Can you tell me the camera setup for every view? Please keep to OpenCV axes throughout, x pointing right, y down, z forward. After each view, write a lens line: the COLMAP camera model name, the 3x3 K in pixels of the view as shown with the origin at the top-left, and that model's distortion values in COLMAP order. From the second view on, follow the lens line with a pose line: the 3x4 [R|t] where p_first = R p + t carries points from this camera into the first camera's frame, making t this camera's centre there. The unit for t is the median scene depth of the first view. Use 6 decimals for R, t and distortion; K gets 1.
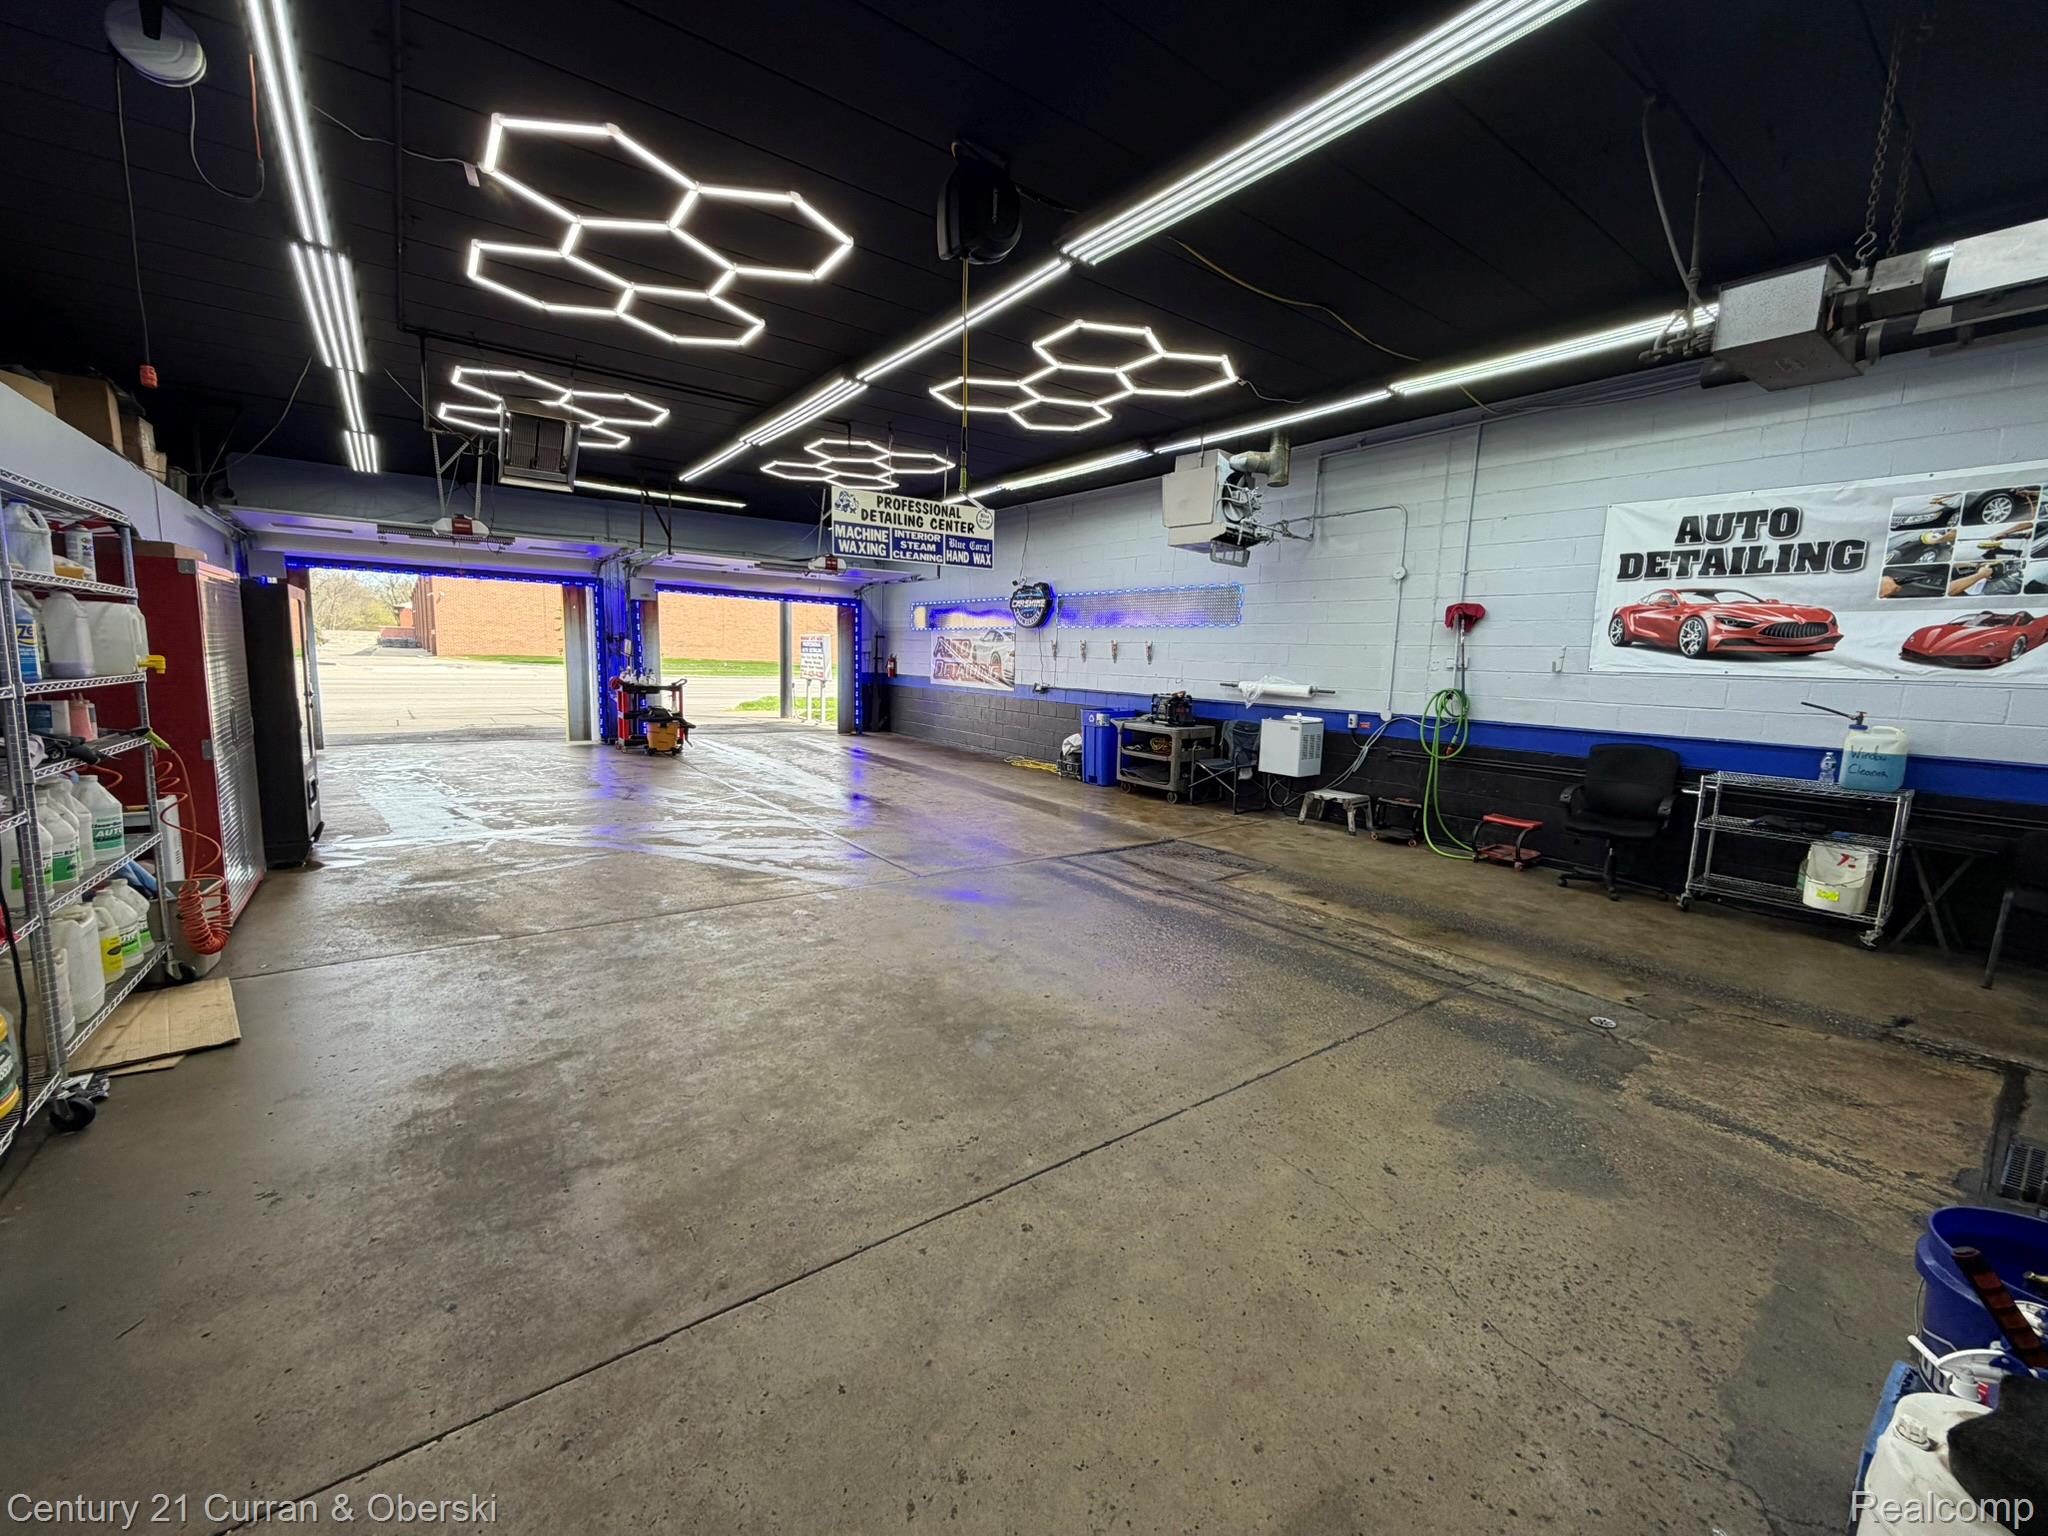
lens RADIAL K [[815.7, 0, 1023.4], [0, 815.7, 760.6], [0, 0, 1]] dist [0.001455, -0.000075]
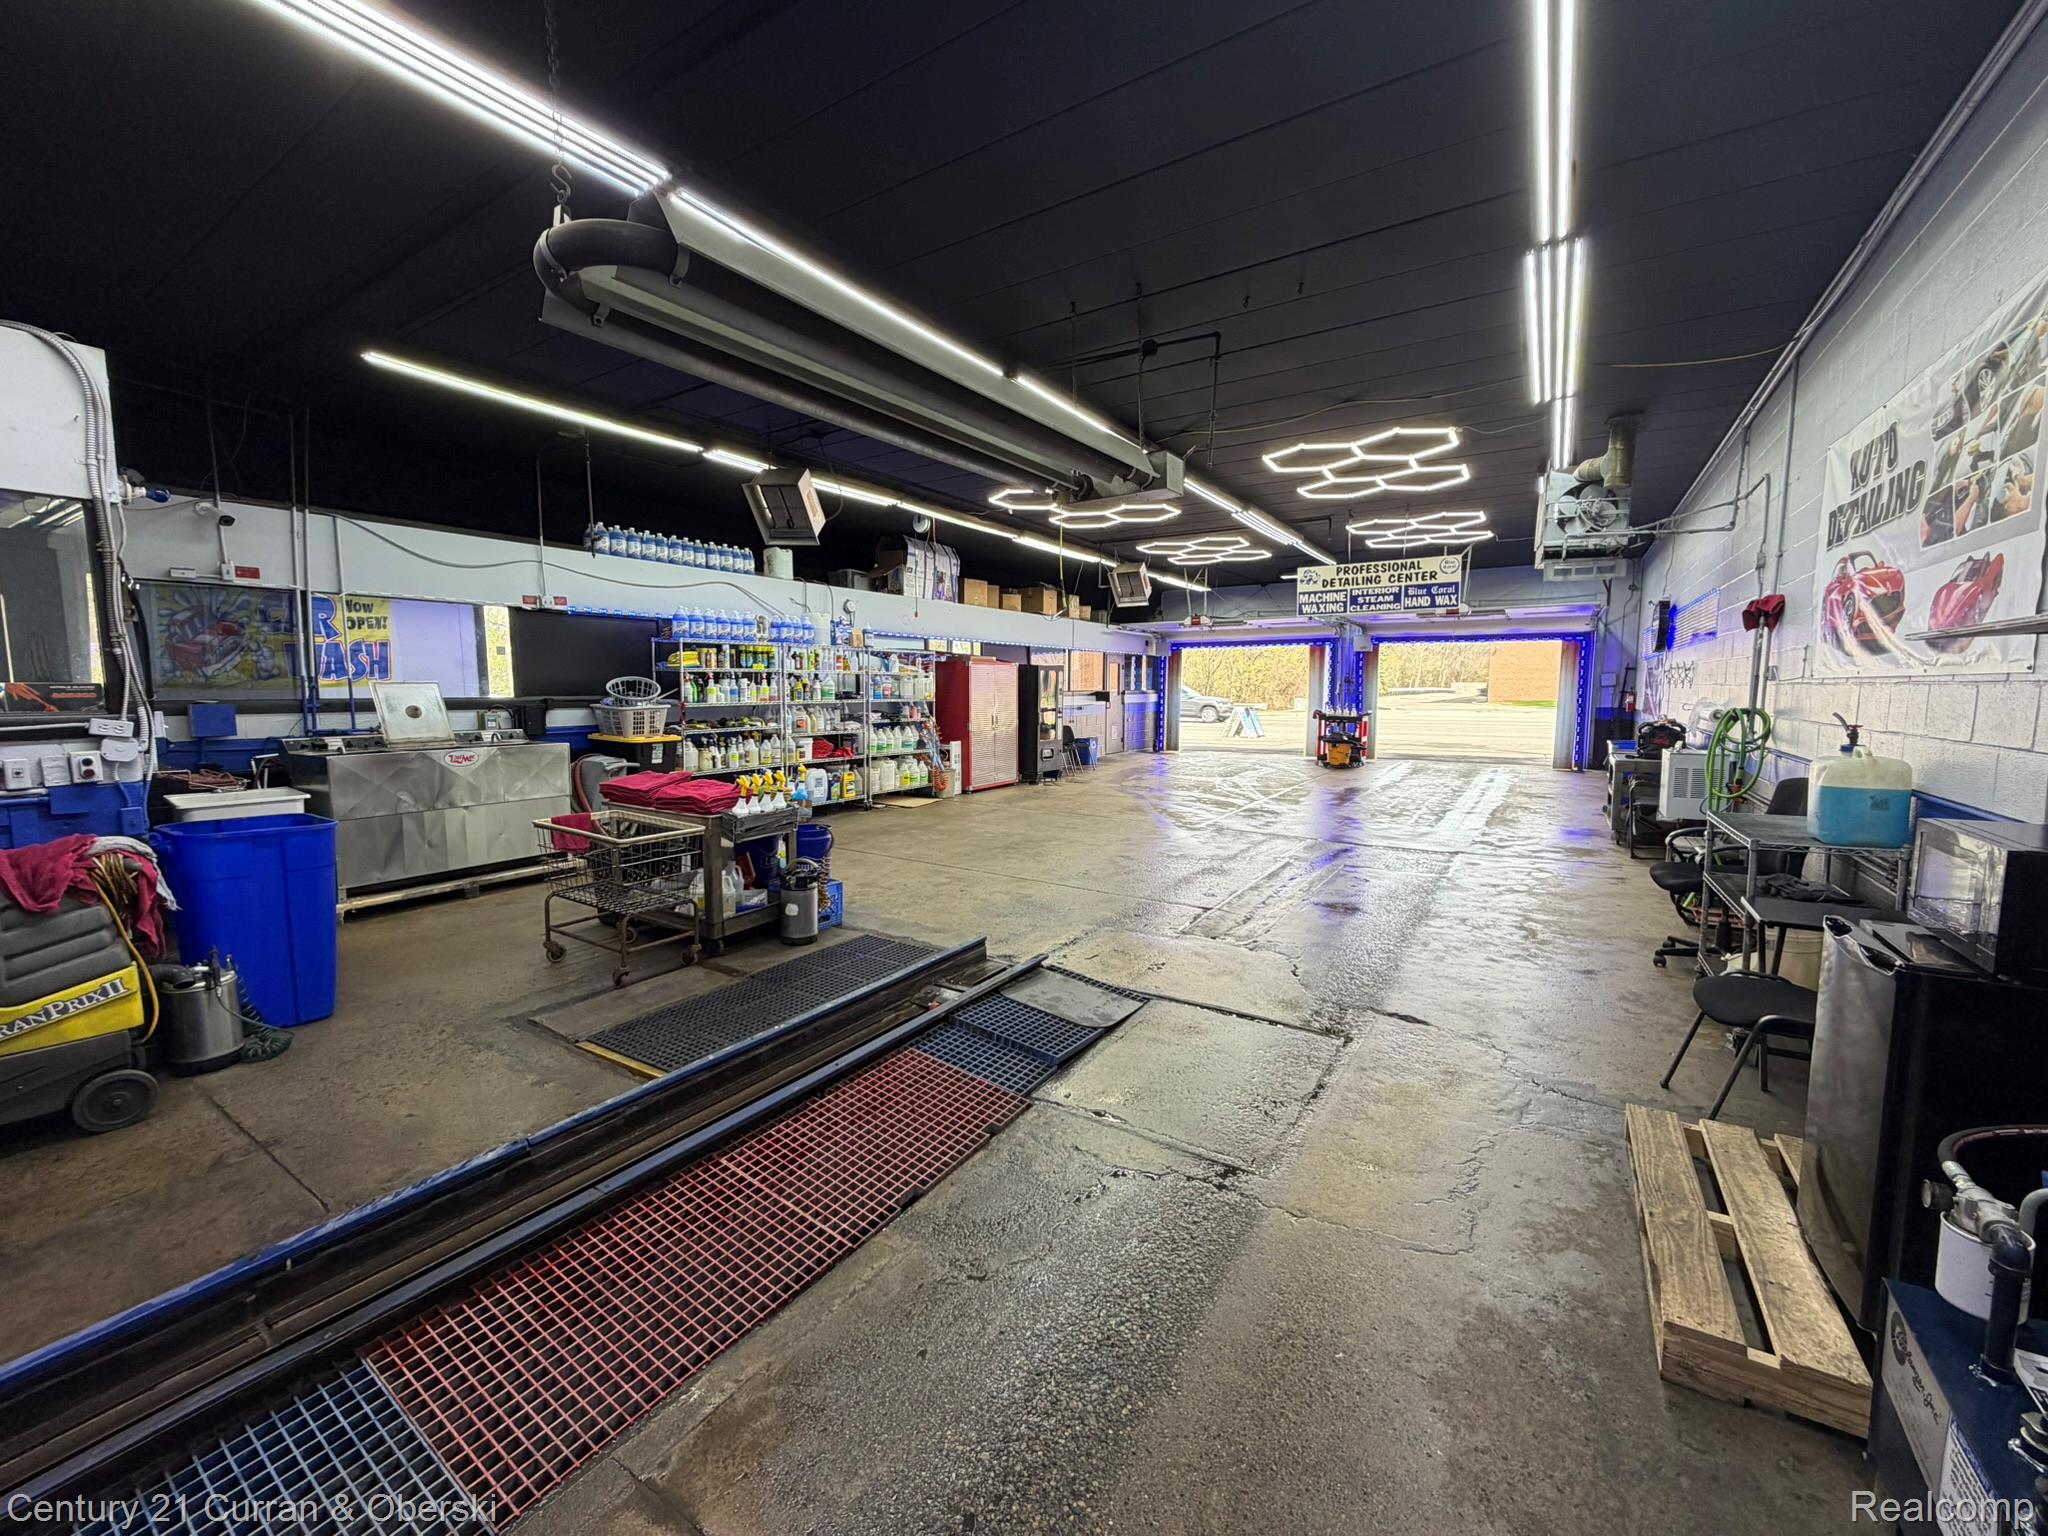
lens RADIAL K [[815.7, 0, 1025.2], [0, 815.7, 762.1], [0, 0, 1]] dist [0.001455, -0.000075]
pose [[0.345809, 0.056756, -0.936587, 0.824071], [-0.109520, 0.993788, 0.019785, 0.016981], [0.931891, 0.095734, 0.349877, 0.086529]]
